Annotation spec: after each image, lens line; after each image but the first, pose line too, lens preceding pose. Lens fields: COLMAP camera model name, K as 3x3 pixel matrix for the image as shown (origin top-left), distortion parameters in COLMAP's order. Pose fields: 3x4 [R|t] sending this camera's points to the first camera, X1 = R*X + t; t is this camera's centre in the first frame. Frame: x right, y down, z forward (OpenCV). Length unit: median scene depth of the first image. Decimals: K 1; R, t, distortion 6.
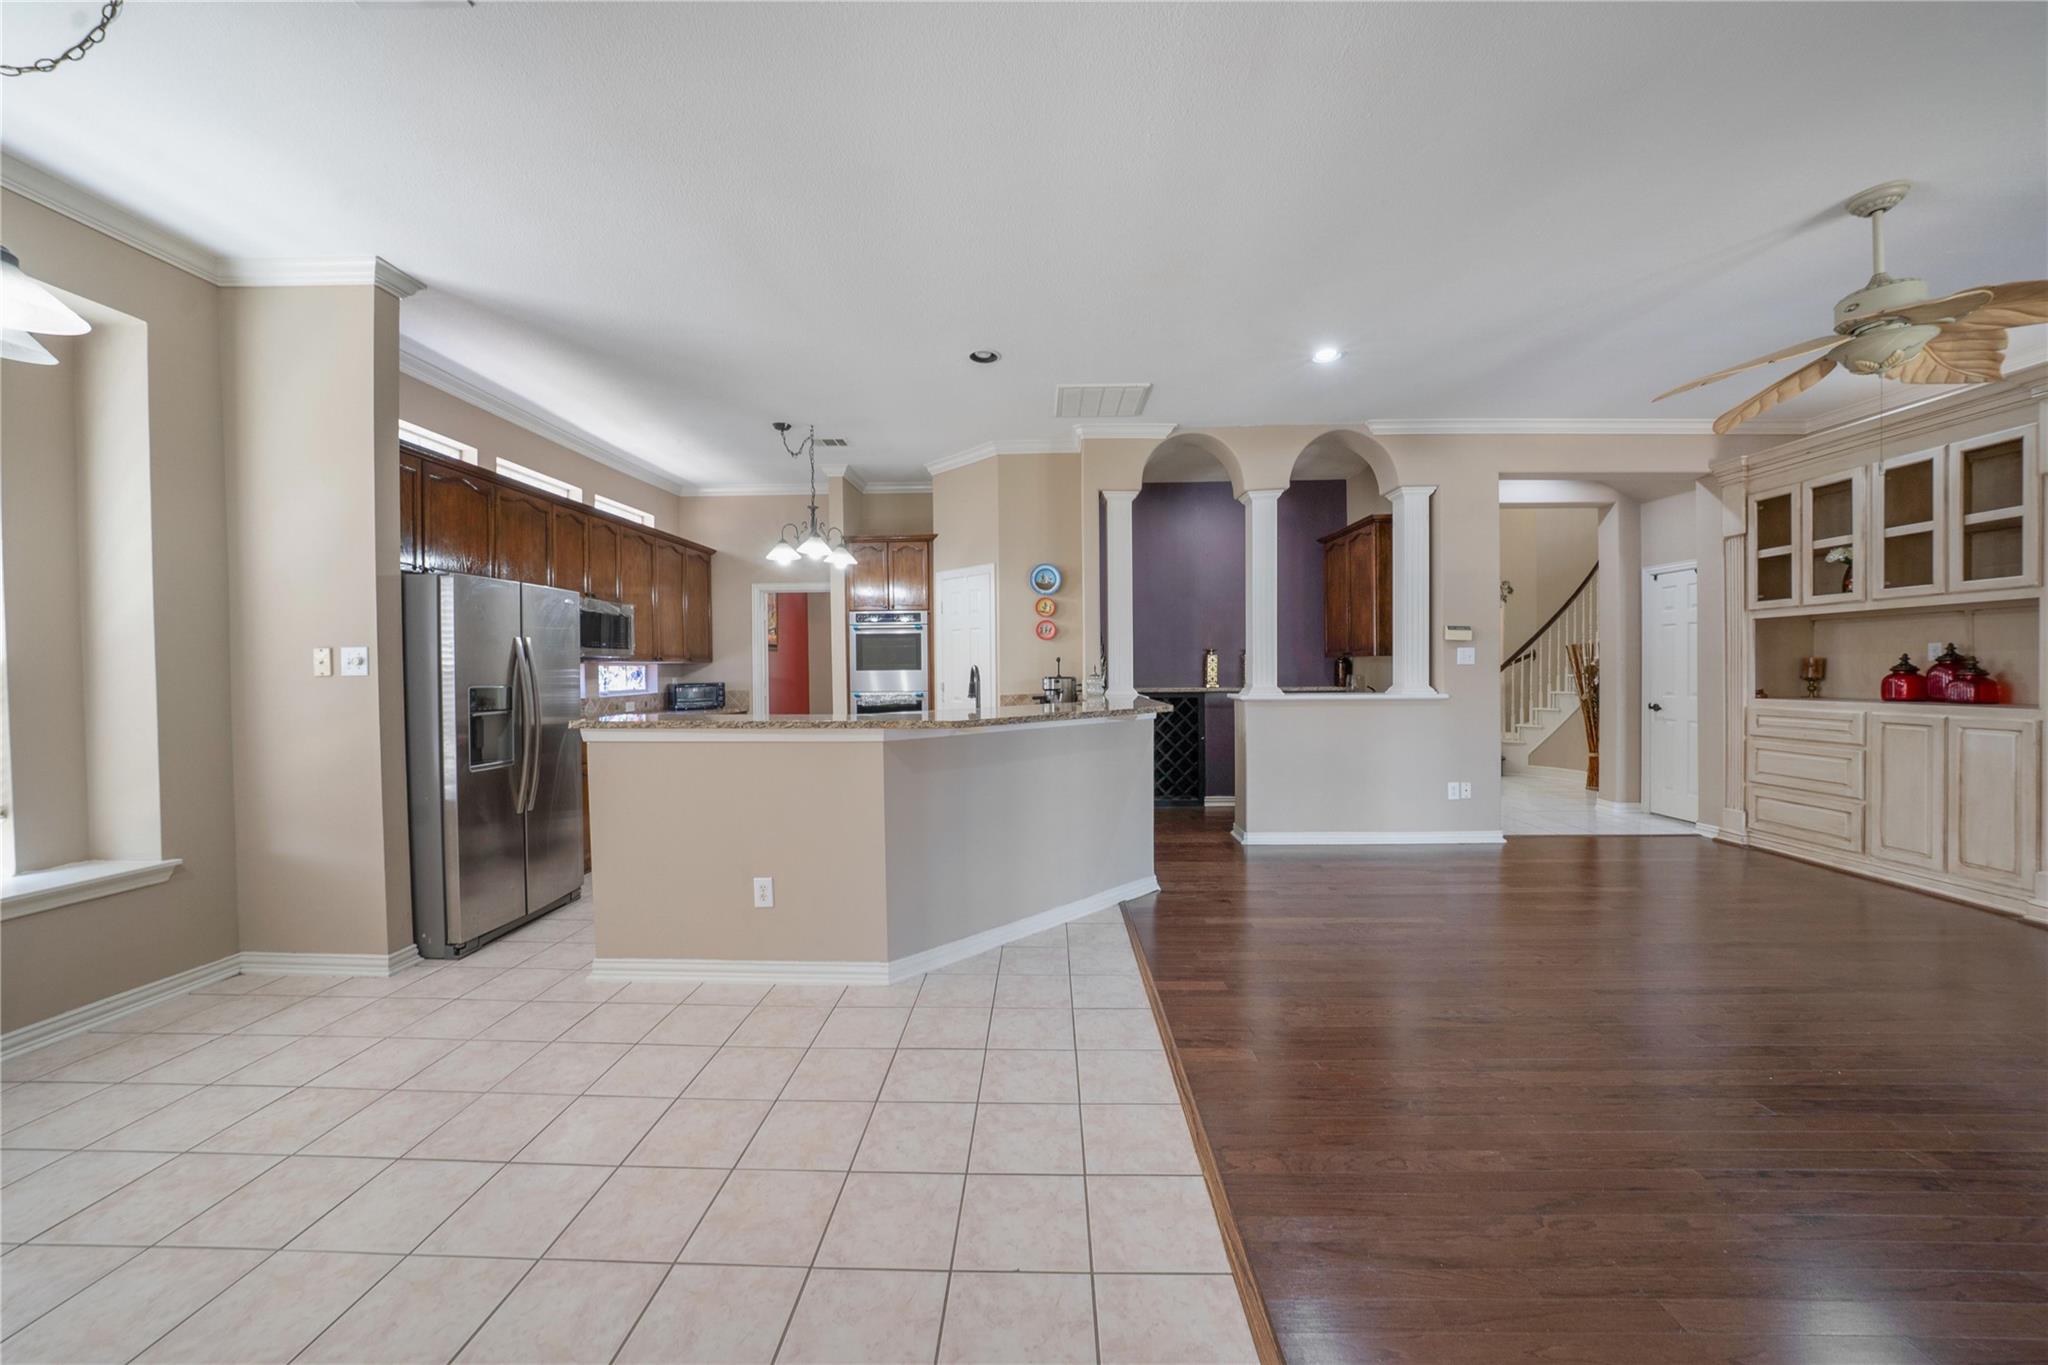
lens RADIAL K [[721.0, 0, 1028.0], [0, 721.0, 677.6], [0, 0, 1]] dist [-0.032848, 0.007042]
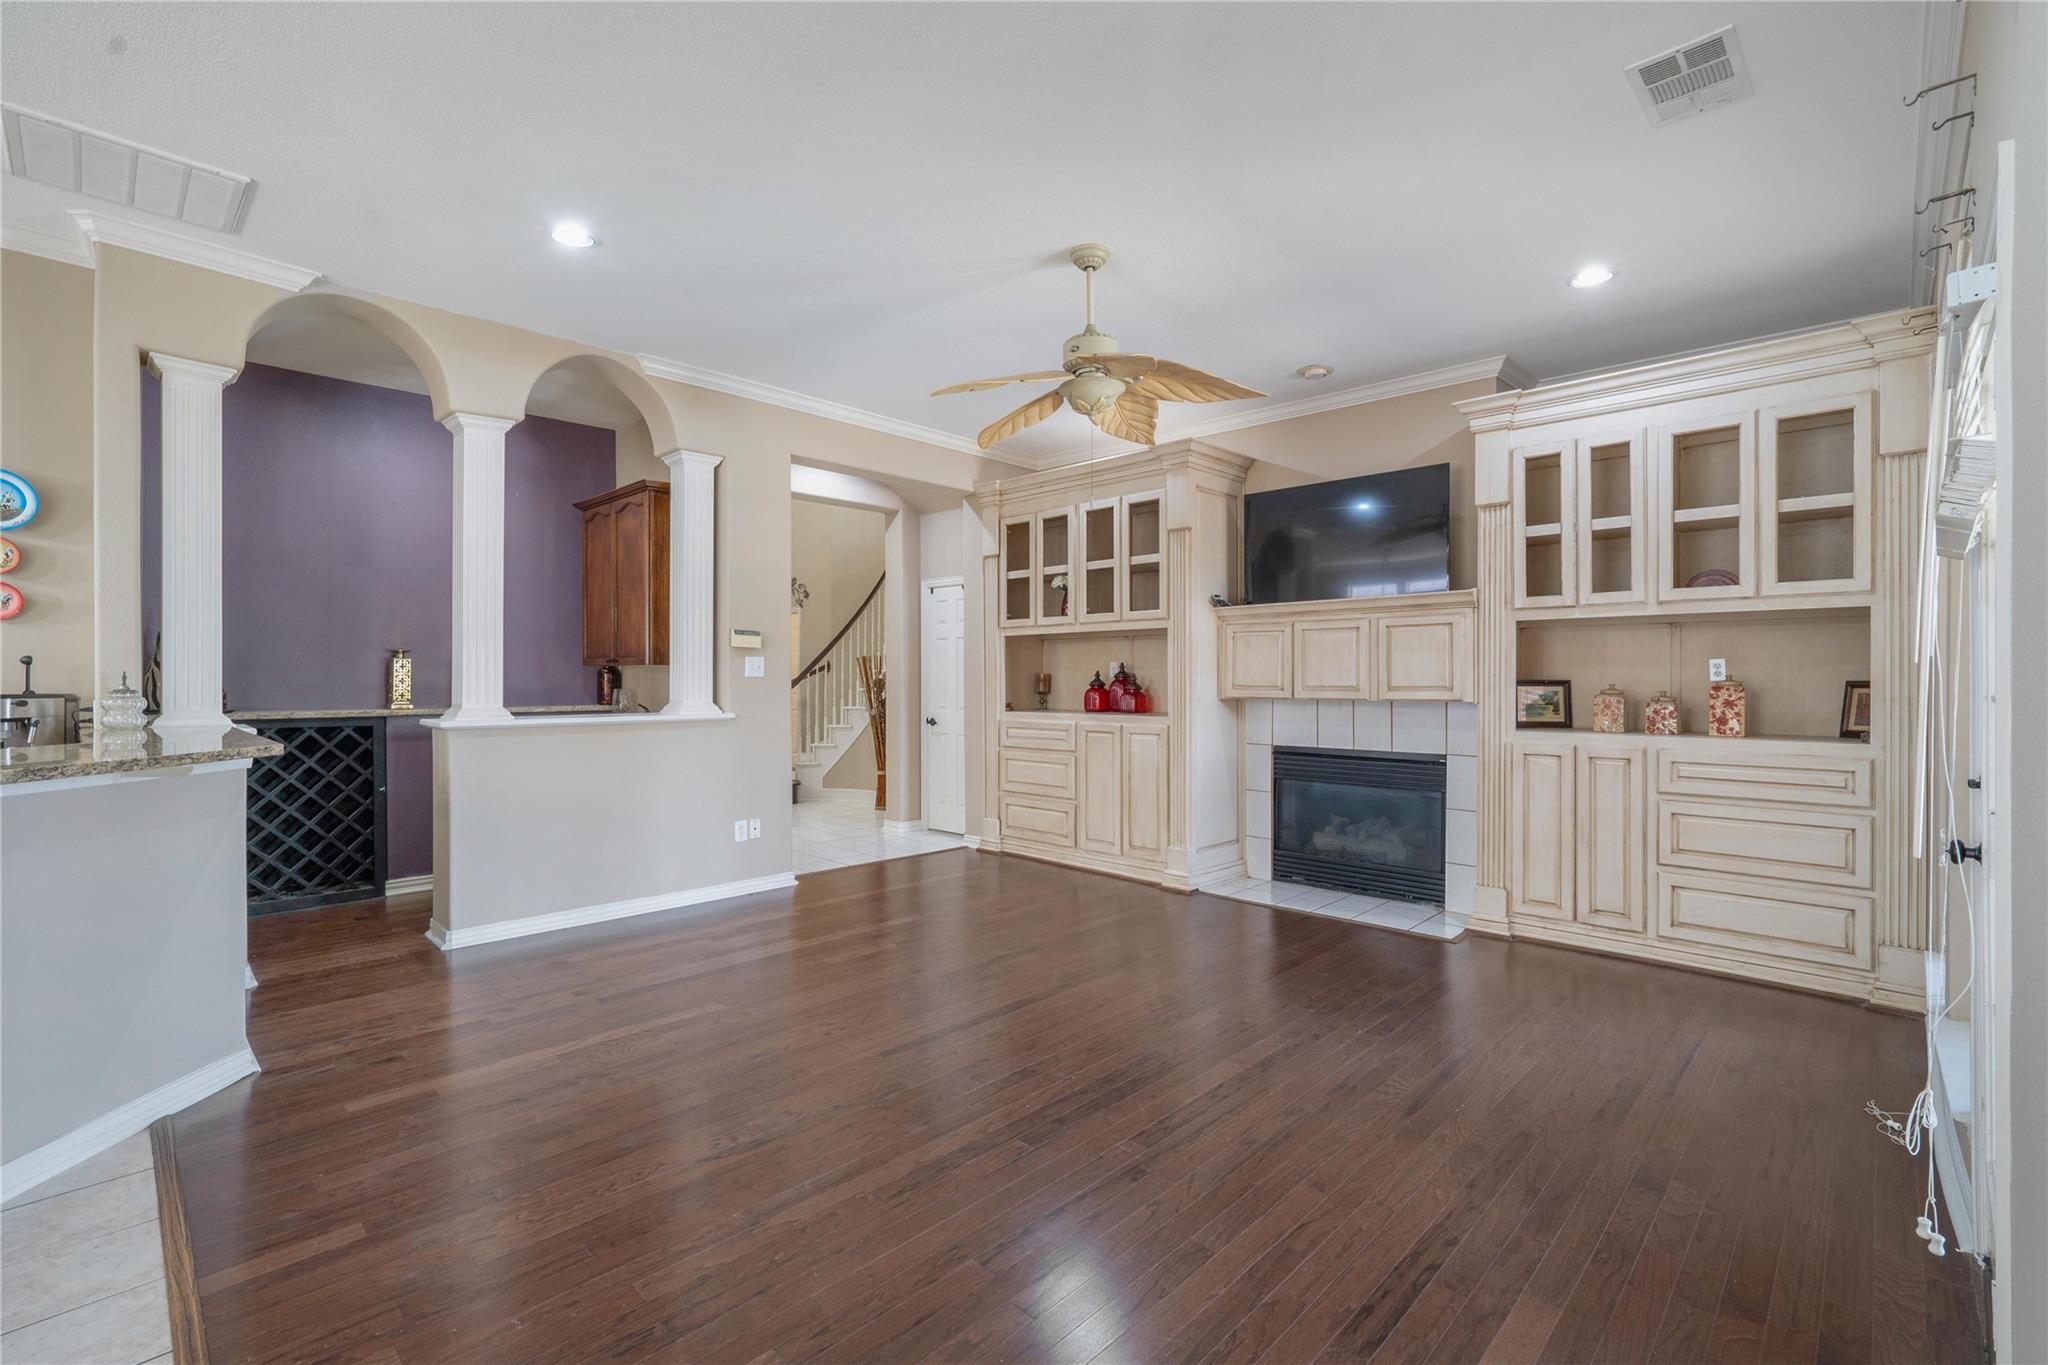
lens RADIAL K [[898.5, 0, 1024.0], [0, 898.5, 682.5], [0, 0, 1]] dist [-0.003992, -0.000302]
pose [[0.675467, 0.004367, 0.737377, 0.057005], [0.003048, 0.999957, -0.008714, -0.001942], [-0.737384, 0.008134, 0.675425, 0.063955]]
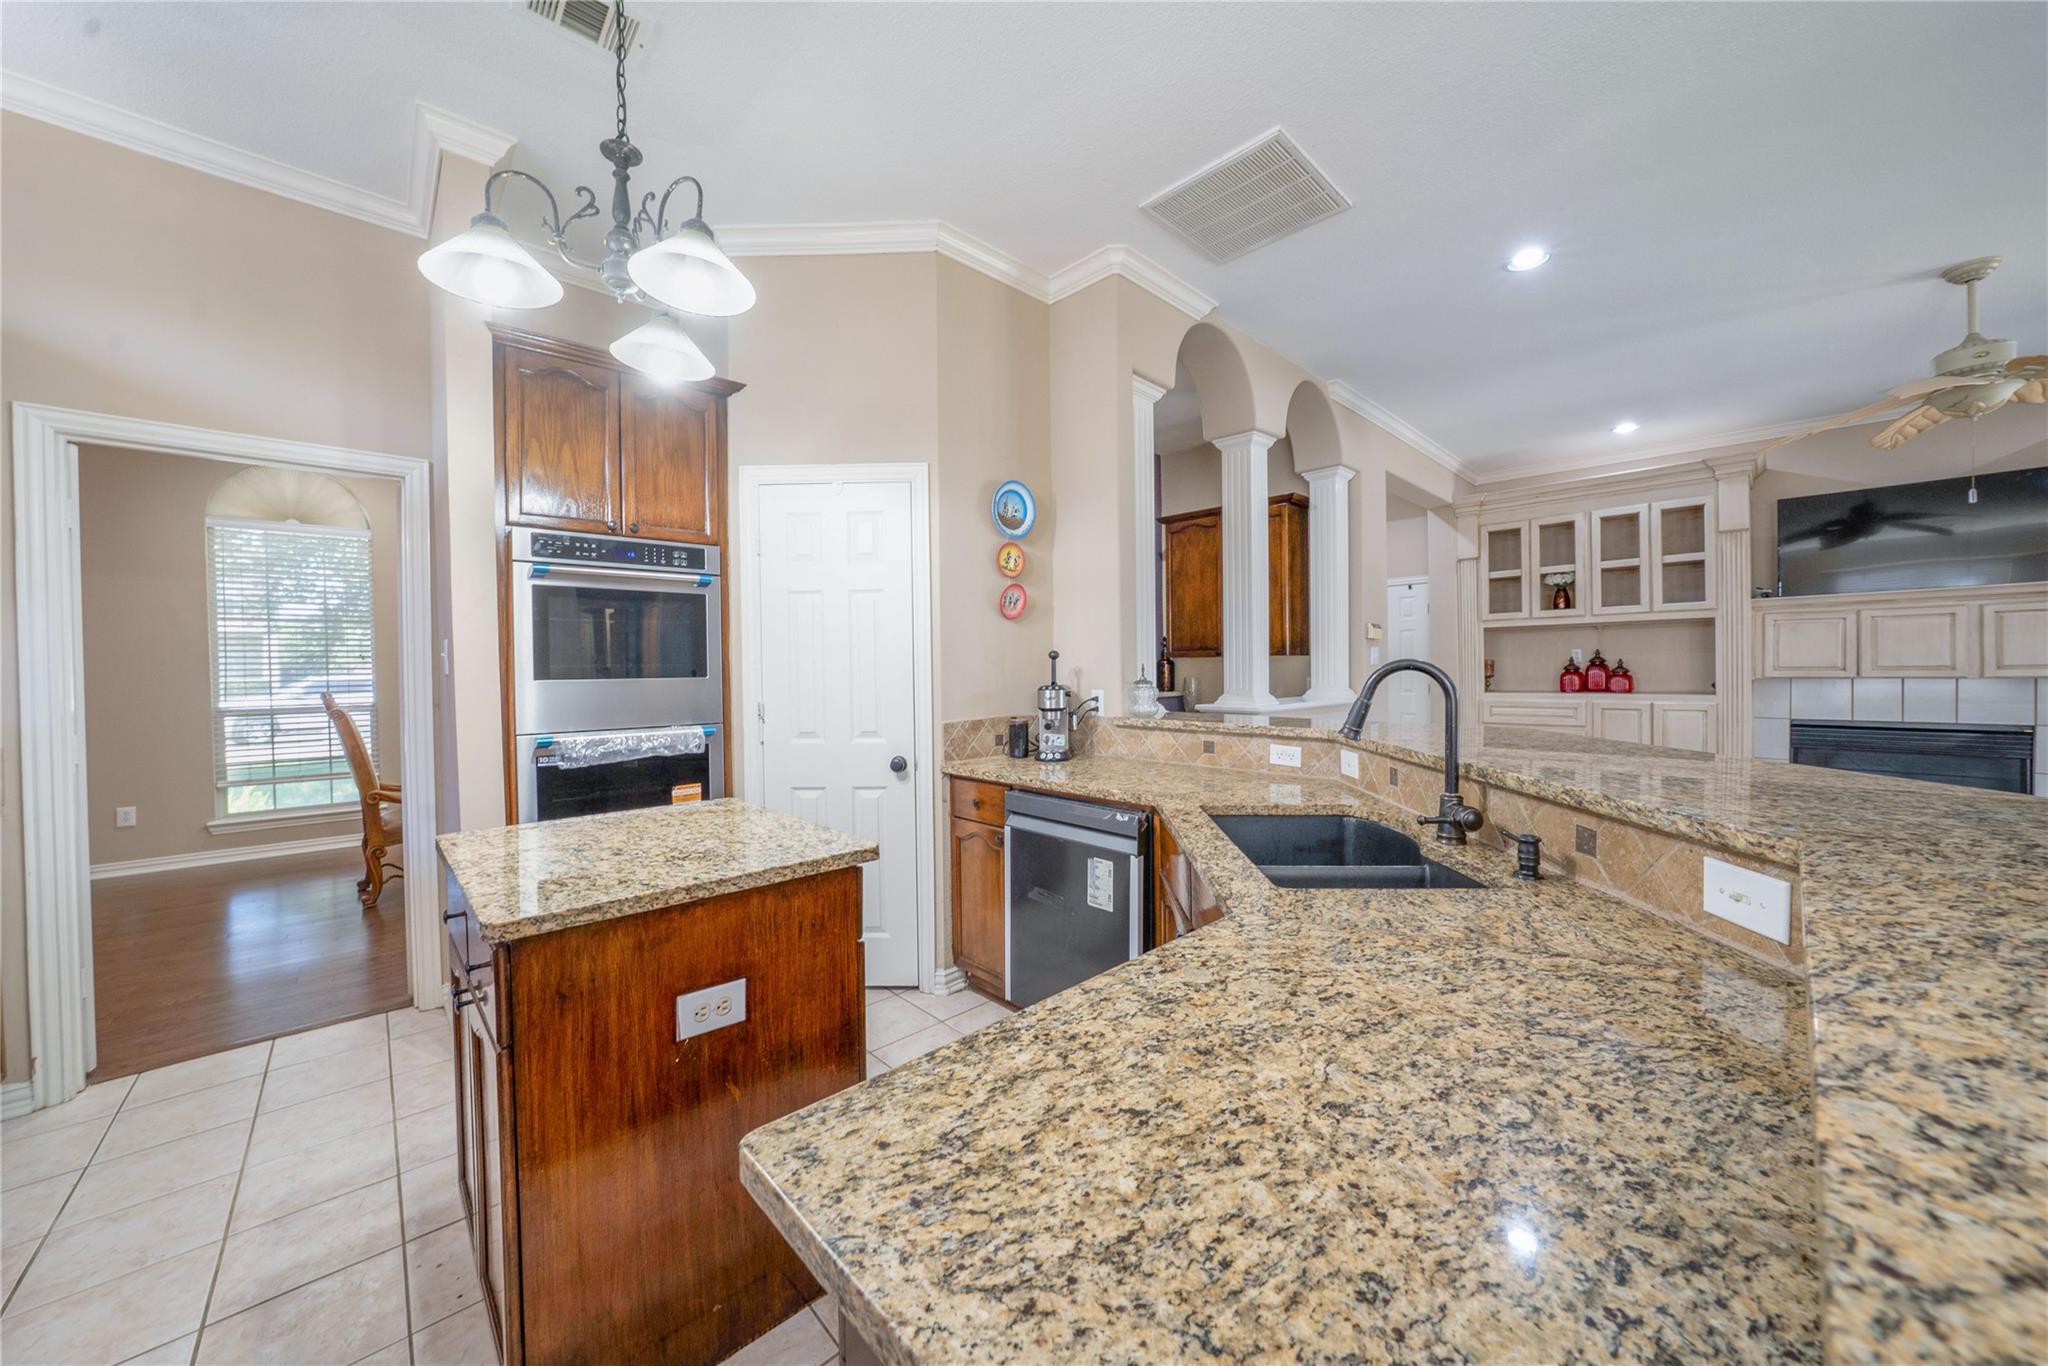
lens RADIAL K [[721.0, 0, 1028.0], [0, 721.0, 678.1], [0, 0, 1]] dist [-0.032848, 0.007042]
pose [[0.708690, -0.010994, 0.705434, -0.399541], [0.016312, 0.999867, -0.000805, -0.007993], [-0.705332, 0.012077, 0.708775, 0.675333]]
